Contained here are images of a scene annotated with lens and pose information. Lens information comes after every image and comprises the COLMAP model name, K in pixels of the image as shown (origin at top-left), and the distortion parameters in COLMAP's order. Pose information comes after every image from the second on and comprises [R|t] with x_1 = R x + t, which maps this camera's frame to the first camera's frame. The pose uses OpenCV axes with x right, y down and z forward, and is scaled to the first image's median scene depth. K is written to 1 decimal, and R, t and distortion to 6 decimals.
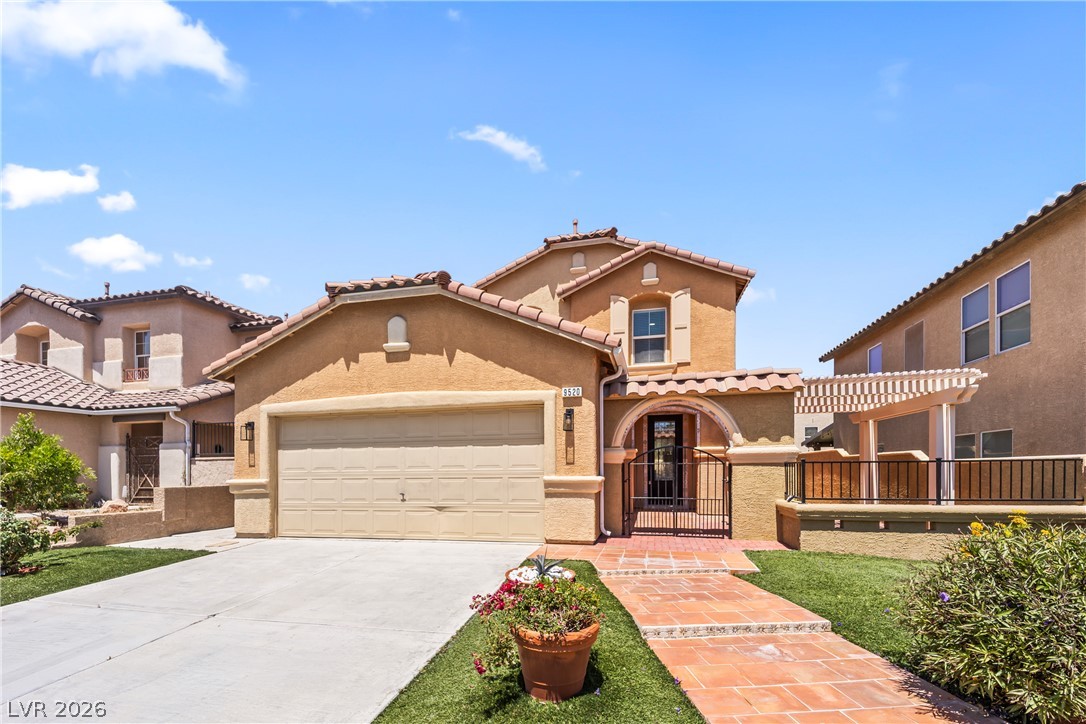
lens RADIAL K [[456.1, 0, 539.3], [0, 456.1, 486.0], [0, 0, 1]] dist [0.015290, -0.005453]
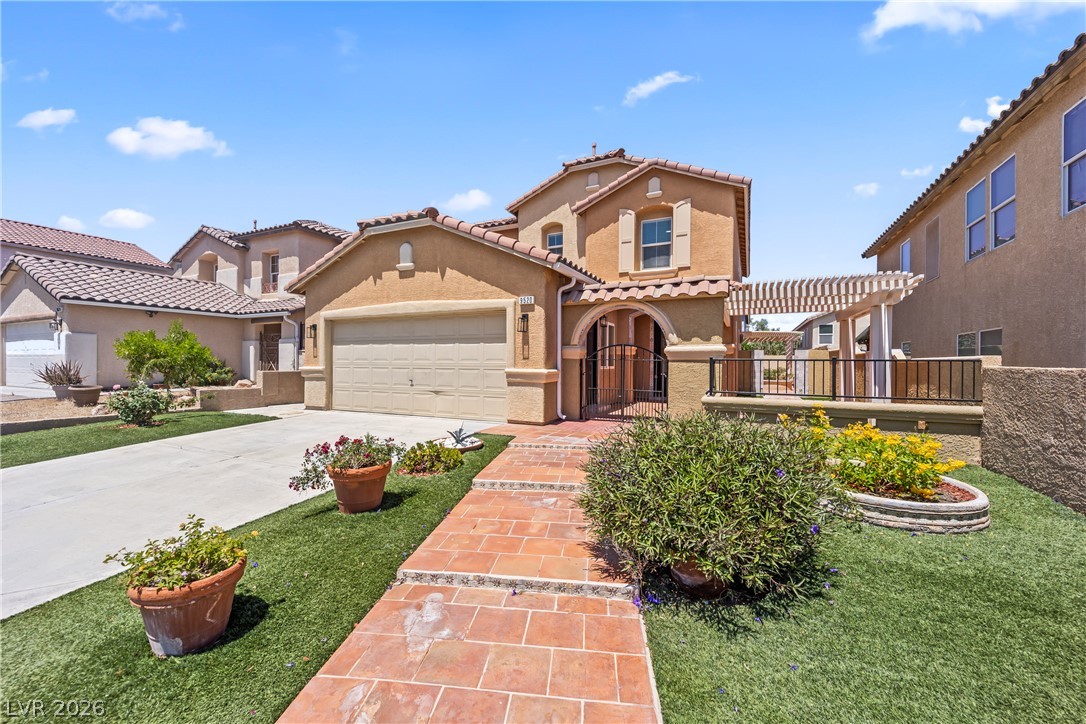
lens RADIAL K [[460.5, 0, 620.8], [0, 460.5, 381.4], [0, 0, 1]] dist [0.015979, -0.000662]
pose [[0.977040, 0.023742, -0.211729, 0.539793], [-0.022359, 0.999710, 0.008925, -0.003730], [0.211880, -0.003986, 0.977288, -0.144875]]
